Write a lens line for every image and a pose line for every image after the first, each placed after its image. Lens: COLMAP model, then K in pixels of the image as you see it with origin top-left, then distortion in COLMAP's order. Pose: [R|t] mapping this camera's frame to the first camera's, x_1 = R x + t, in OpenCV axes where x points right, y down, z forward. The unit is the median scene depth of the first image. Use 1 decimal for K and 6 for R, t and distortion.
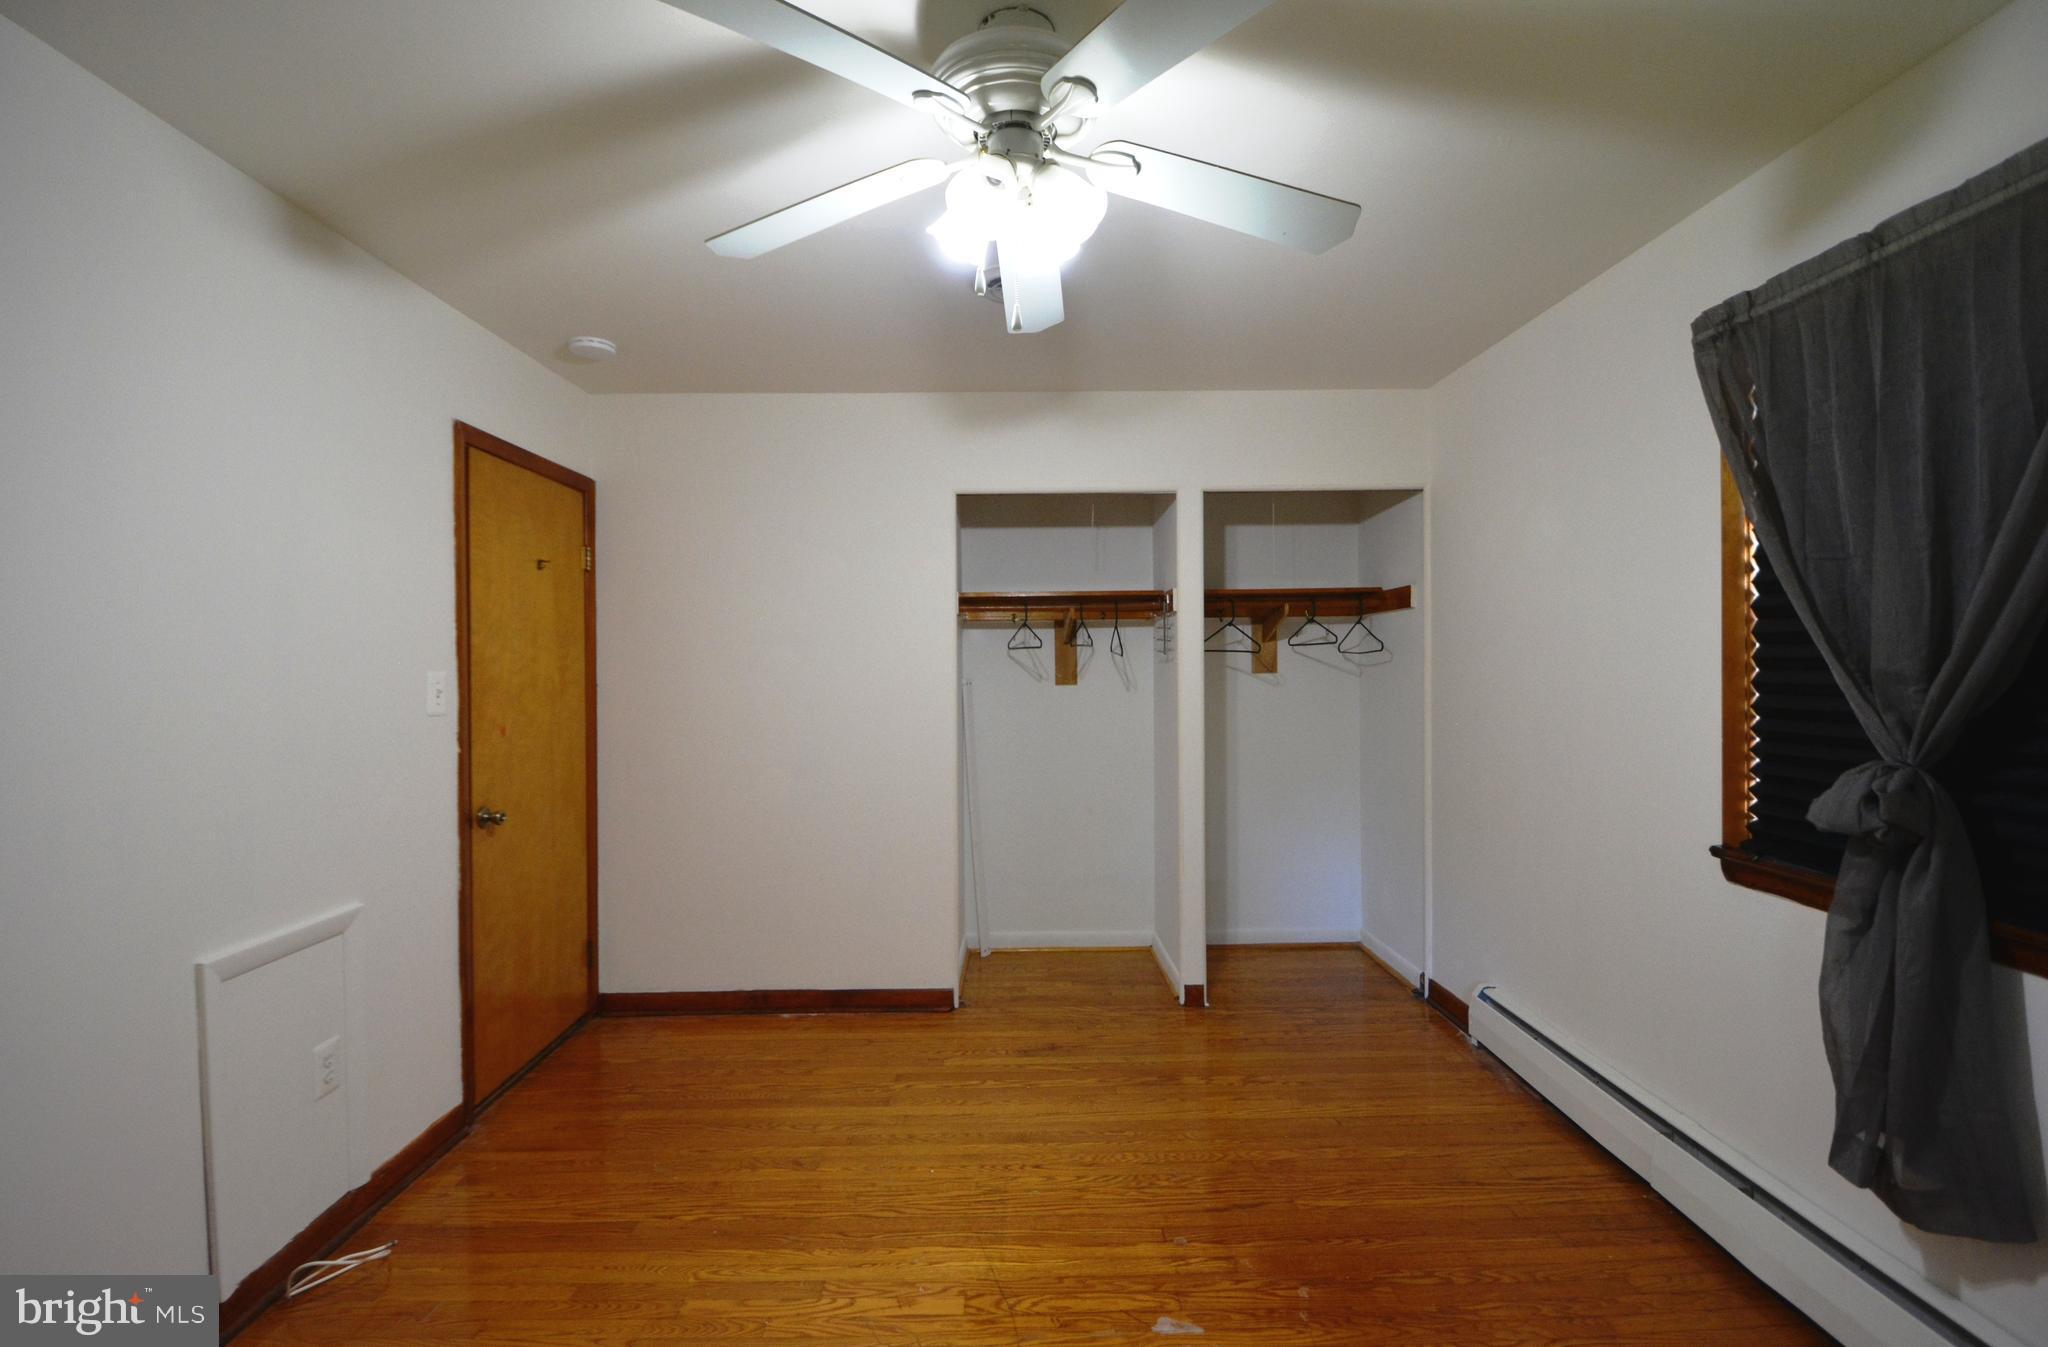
lens RADIAL K [[894.5, 0, 1026.1], [0, 894.5, 673.7], [0, 0, 1]] dist [-0.019987, -0.000715]
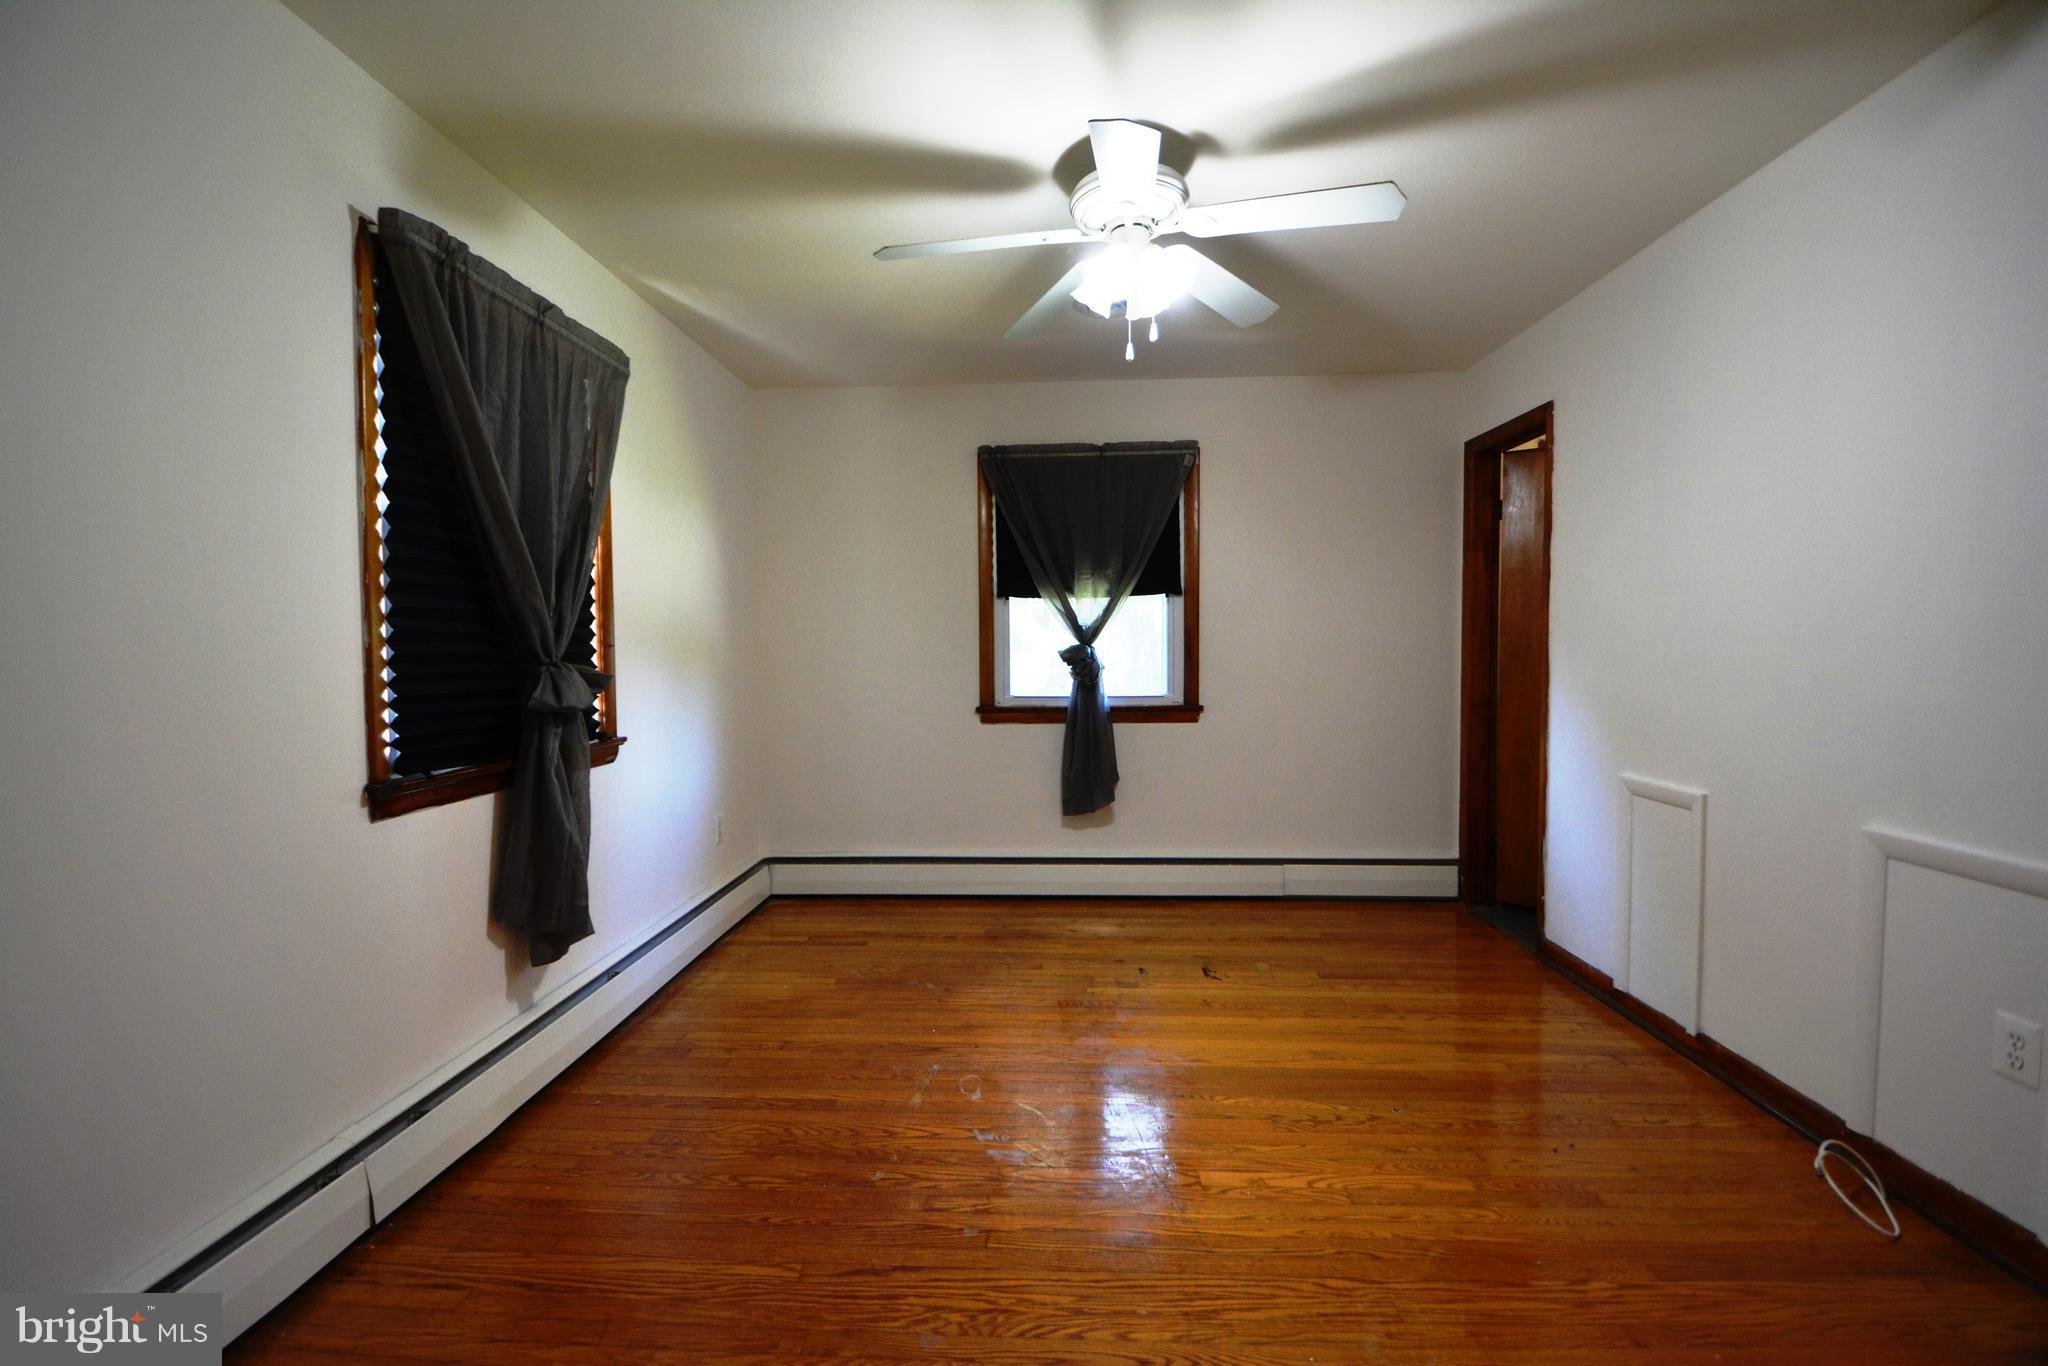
lens RADIAL K [[913.2, 0, 1023.9], [0, 913.2, 682.8], [0, 0, 1]] dist [-0.020337, -0.002583]
pose [[-0.997894, 0.015442, 0.062993, 0.059307], [0.018163, 0.998917, 0.042846, 0.064893], [-0.062264, 0.043900, -0.997094, 1.931874]]
